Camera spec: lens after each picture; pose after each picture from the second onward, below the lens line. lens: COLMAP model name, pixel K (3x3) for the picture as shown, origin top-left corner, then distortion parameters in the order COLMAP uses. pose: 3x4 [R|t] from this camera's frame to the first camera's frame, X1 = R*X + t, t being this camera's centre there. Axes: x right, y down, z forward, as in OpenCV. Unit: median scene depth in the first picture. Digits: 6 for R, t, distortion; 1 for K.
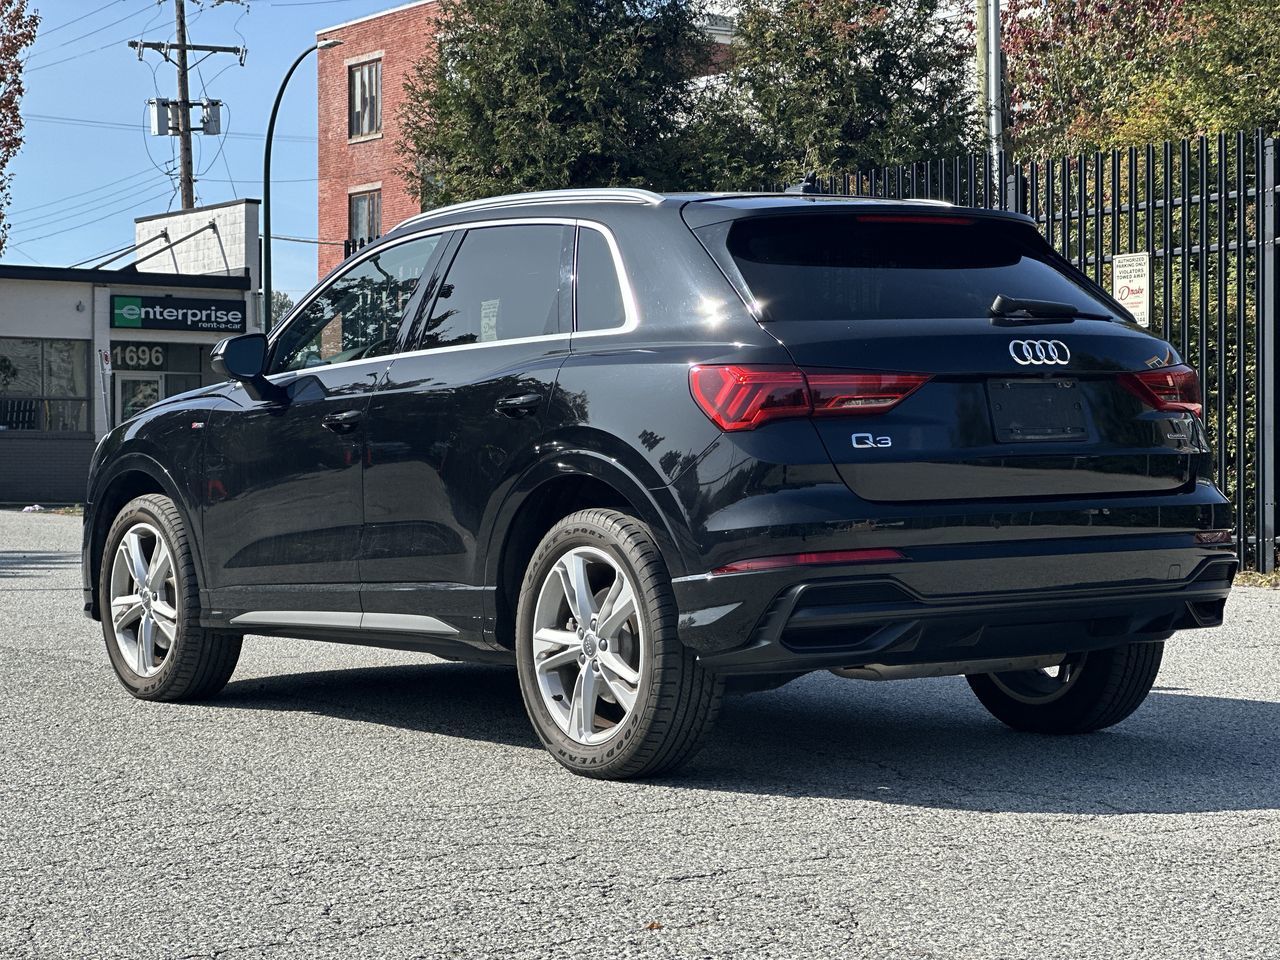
lens RADIAL K [[2794.1, 0, 640.0], [0, 2794.1, 480.0], [0, 0, 1]] dist [0.068799, 1.281200]
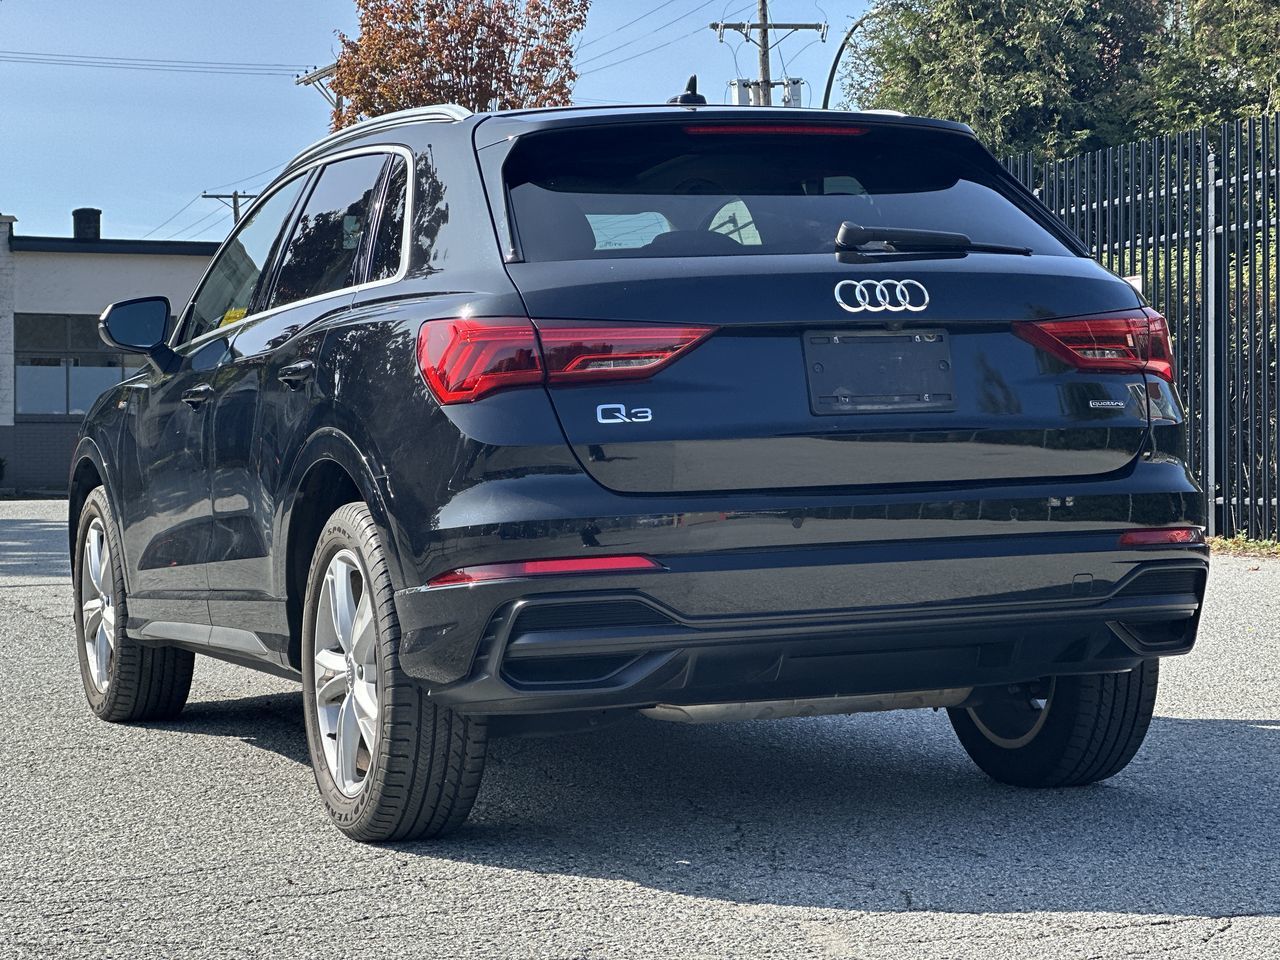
lens RADIAL K [[2802.5, 0, 668.8], [0, 2802.5, 508.8], [0, 0, 1]] dist [0.047467, 2.134422]
pose [[0.973604, -0.002734, -0.228226, 0.251283], [0.006455, 0.999858, 0.015560, 0.000125], [0.228151, -0.016622, 0.973484, 0.234377]]
